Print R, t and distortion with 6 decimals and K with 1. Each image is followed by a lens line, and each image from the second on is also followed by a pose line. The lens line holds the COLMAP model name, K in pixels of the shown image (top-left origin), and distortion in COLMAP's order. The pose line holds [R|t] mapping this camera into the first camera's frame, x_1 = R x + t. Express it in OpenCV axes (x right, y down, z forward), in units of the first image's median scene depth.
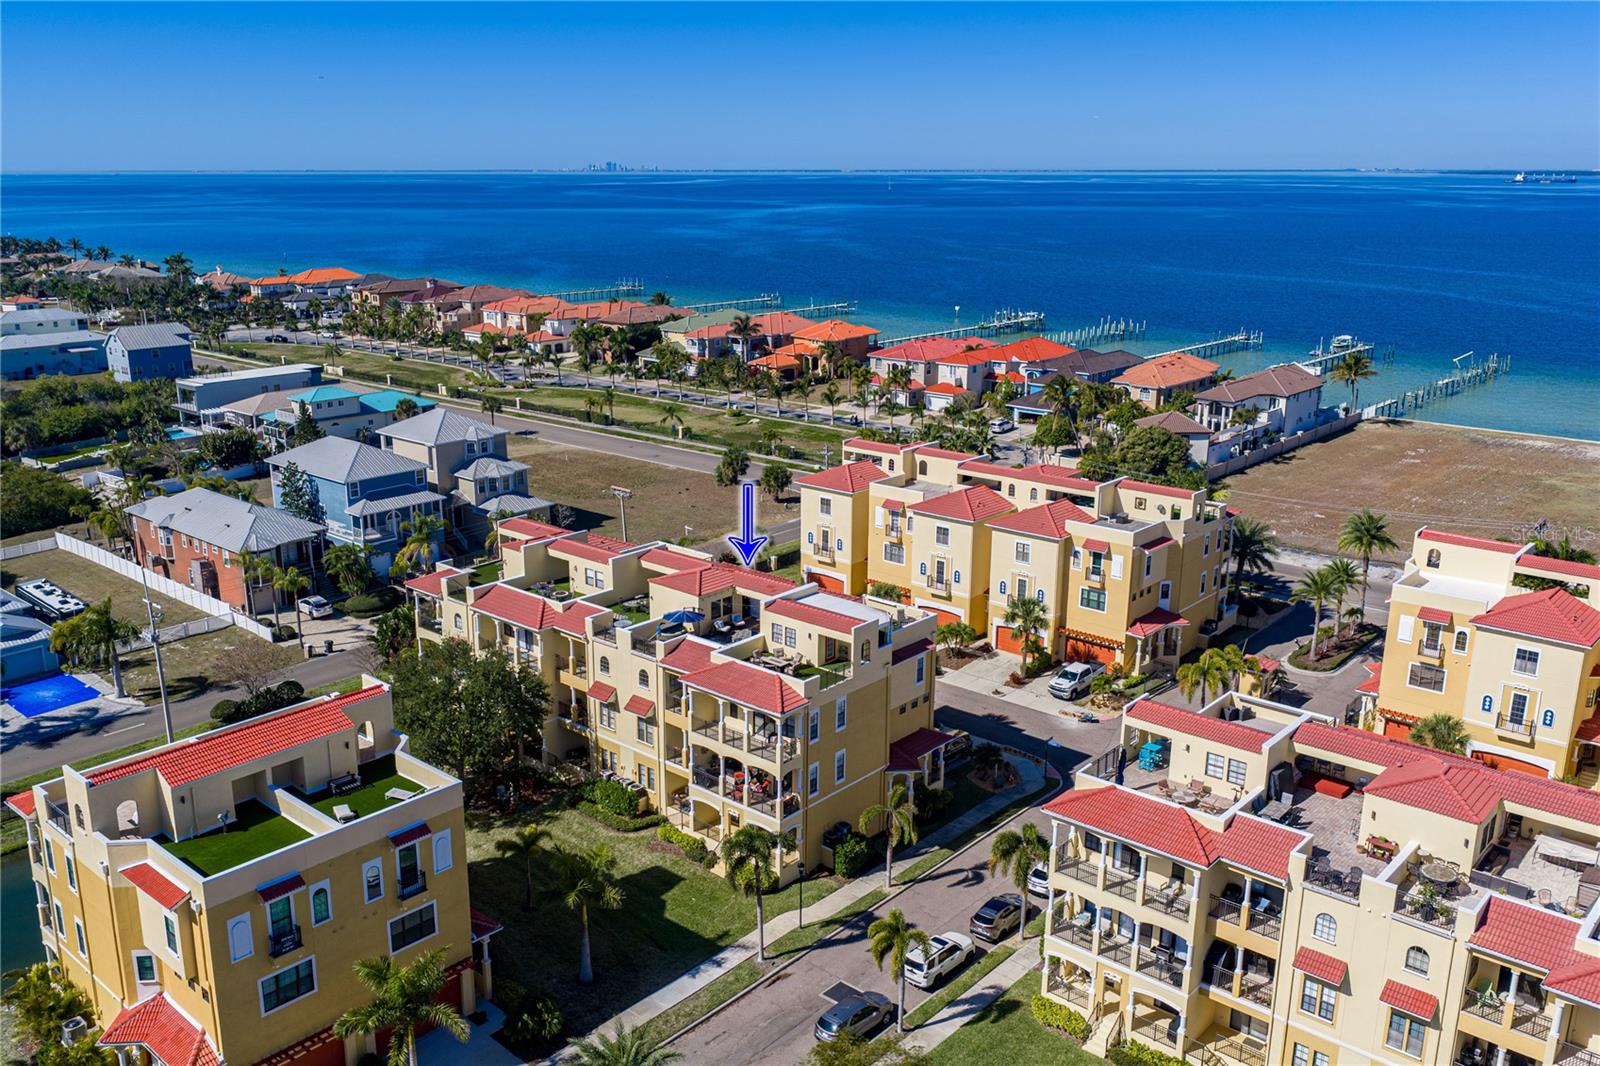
lens RADIAL K [[1348.9, 0, 803.1], [0, 1348.9, 504.6], [0, 0, 1]] dist [0.010838, -0.009261]
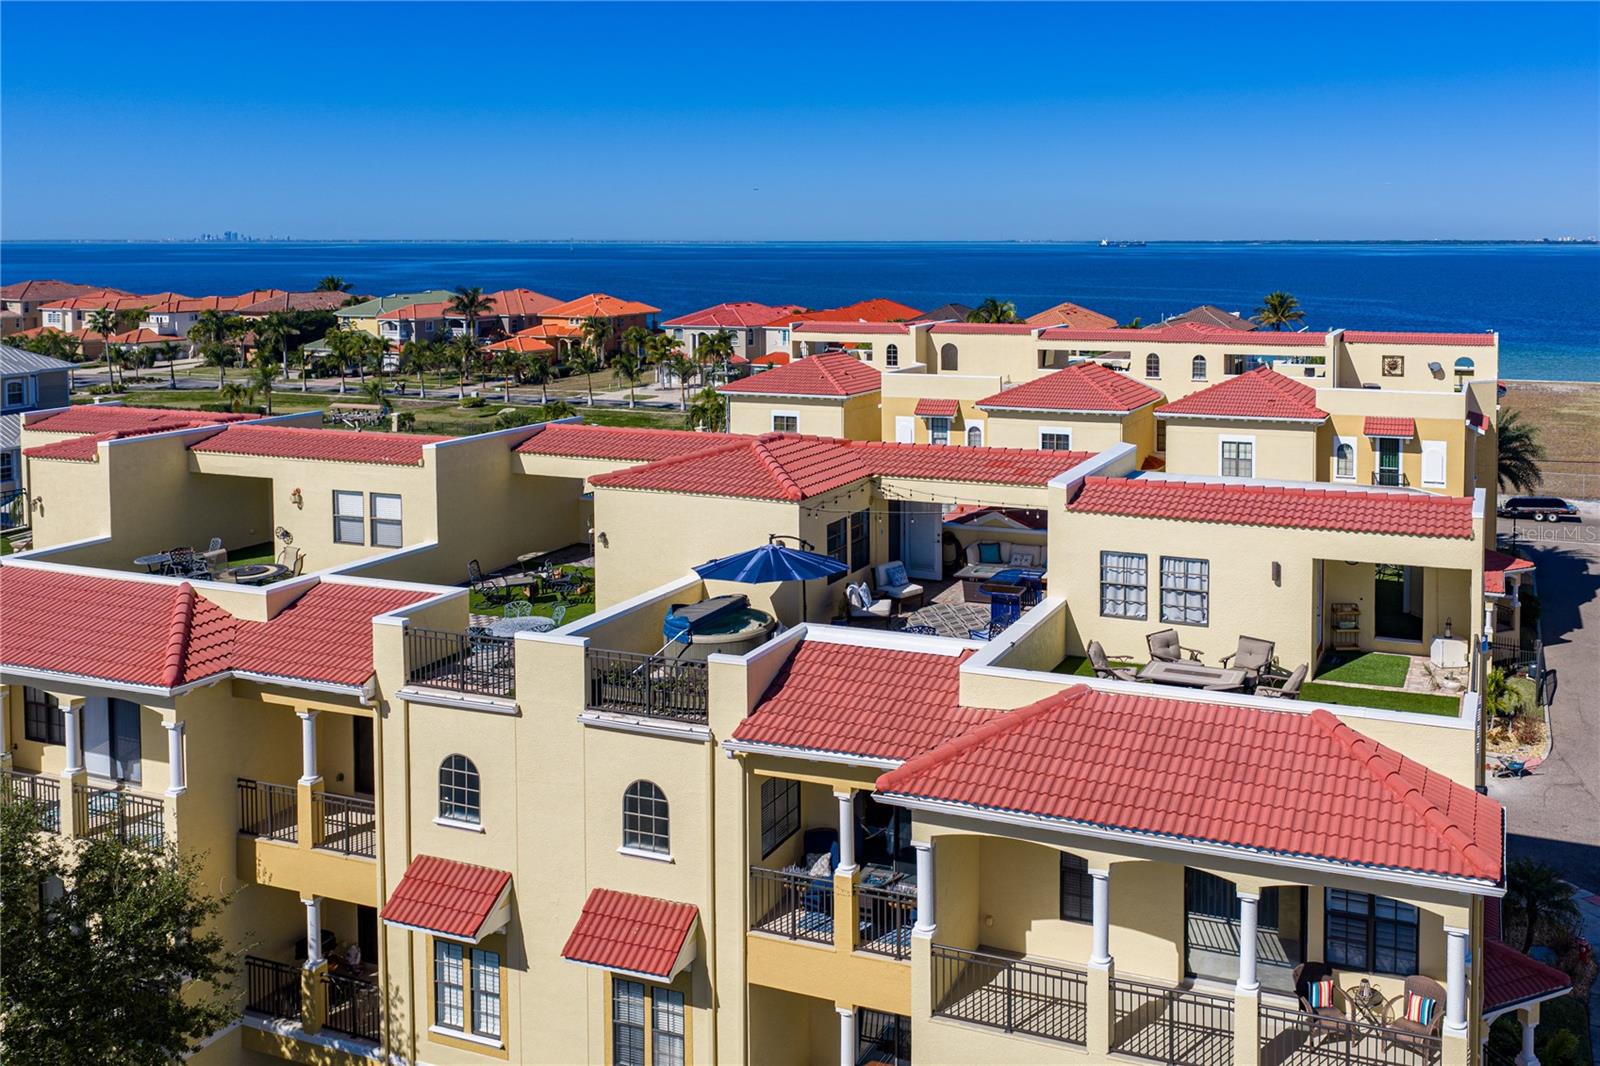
lens RADIAL K [[1370.8, 0, 1012.1], [0, 1370.8, 320.1], [0, 0, 1]] dist [0.009377, -0.010708]
pose [[0.928261, -0.018364, 0.371476, -0.109536], [0.087452, 0.981555, -0.170007, 0.063389], [-0.361502, 0.190298, 0.912745, 0.526839]]
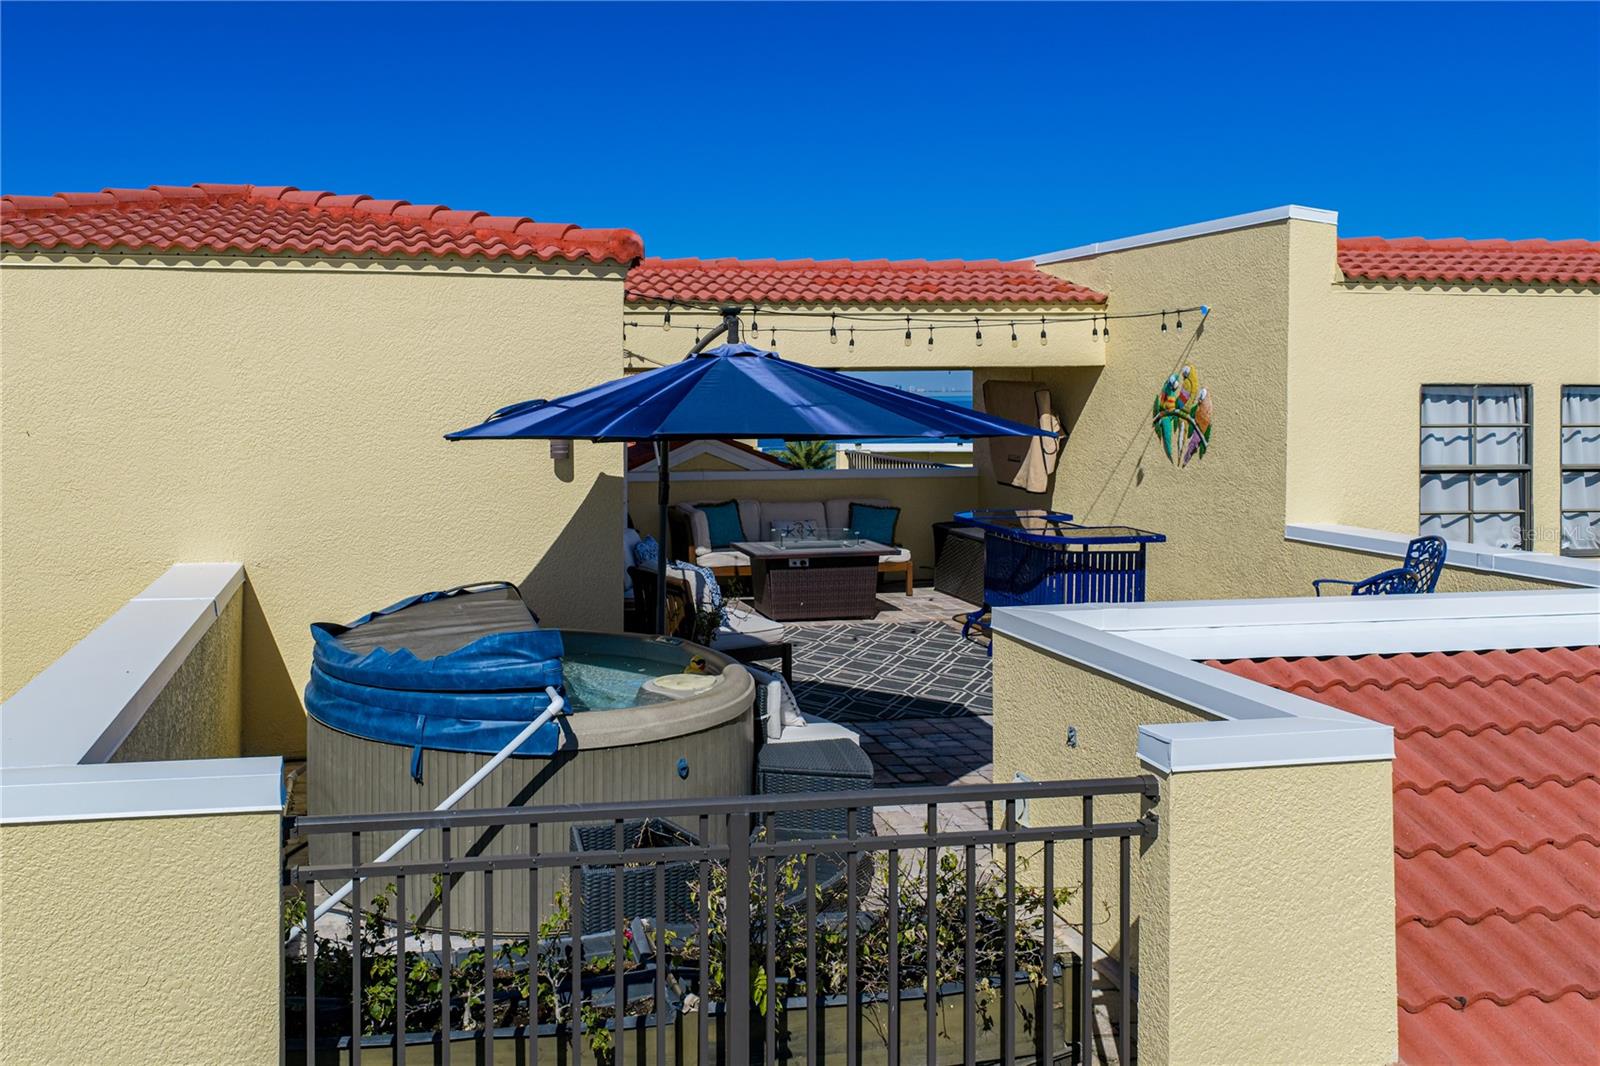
lens RADIAL K [[1384.4, 0, 585.4], [0, 1384.4, 407.4], [0, 0, 1]] dist [-0.002339, -0.006844]
pose [[0.642701, -0.007499, 0.766081, -0.112546], [0.187599, 0.971050, -0.147880, 0.067719], [-0.742794, 0.238758, 0.625501, 0.711903]]
